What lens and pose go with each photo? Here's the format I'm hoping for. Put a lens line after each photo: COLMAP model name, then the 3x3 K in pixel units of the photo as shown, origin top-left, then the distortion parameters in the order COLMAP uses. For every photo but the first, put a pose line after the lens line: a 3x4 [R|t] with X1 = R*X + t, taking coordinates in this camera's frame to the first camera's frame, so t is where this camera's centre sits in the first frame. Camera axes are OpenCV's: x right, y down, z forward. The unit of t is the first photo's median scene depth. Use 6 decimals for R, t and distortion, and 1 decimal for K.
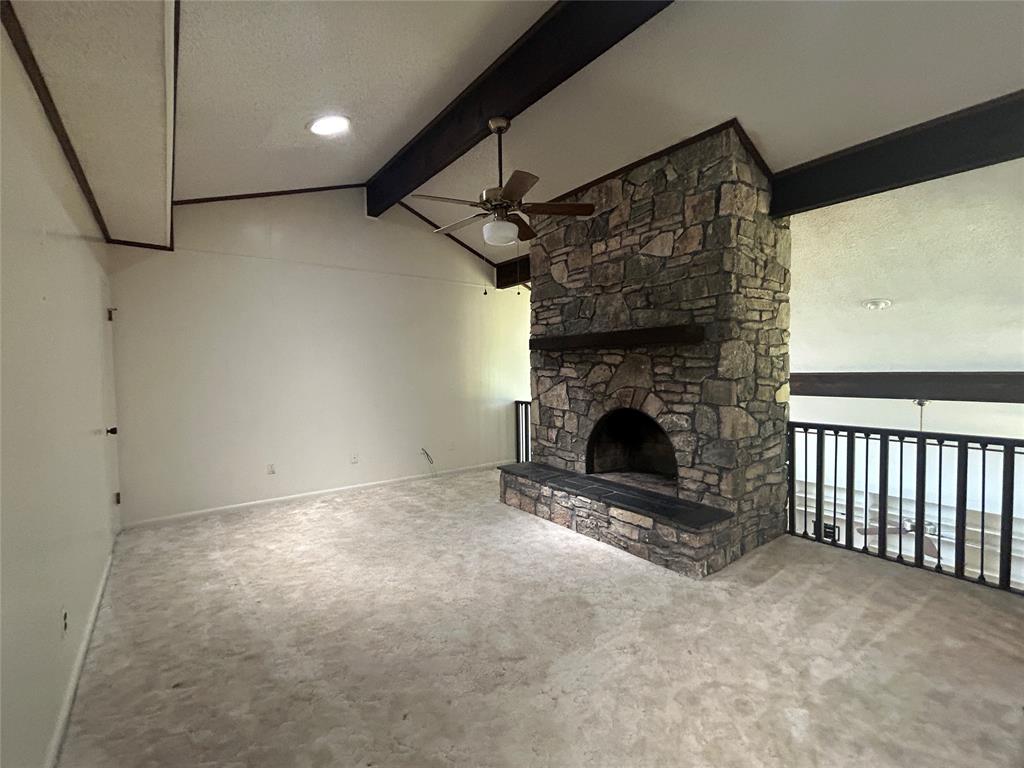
lens RADIAL K [[430.6, 0, 512.0], [0, 430.6, 384.0], [0, 0, 1]] dist [-0.000789, -0.000028]
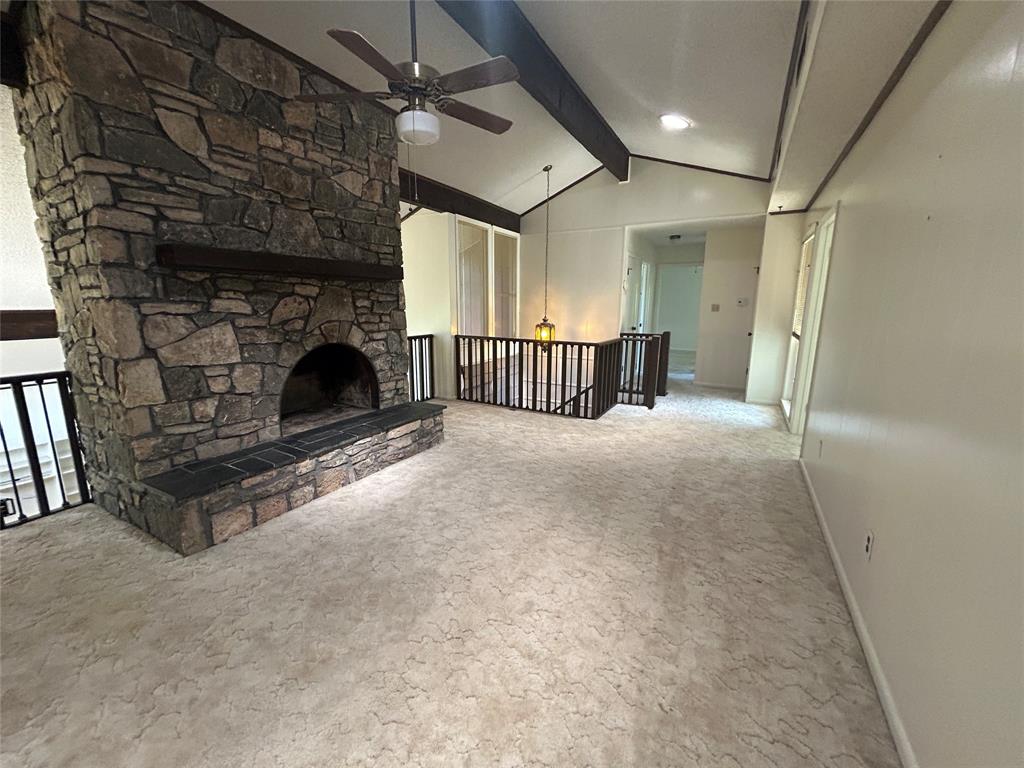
lens RADIAL K [[430.6, 0, 512.0], [0, 430.6, 384.0], [0, 0, 1]] dist [-0.000789, -0.000028]
pose [[-0.399208, -0.164527, 0.901977, -0.762041], [0.030309, 0.980862, 0.192331, -0.027572], [-0.916359, 0.104119, -0.386582, 1.002260]]
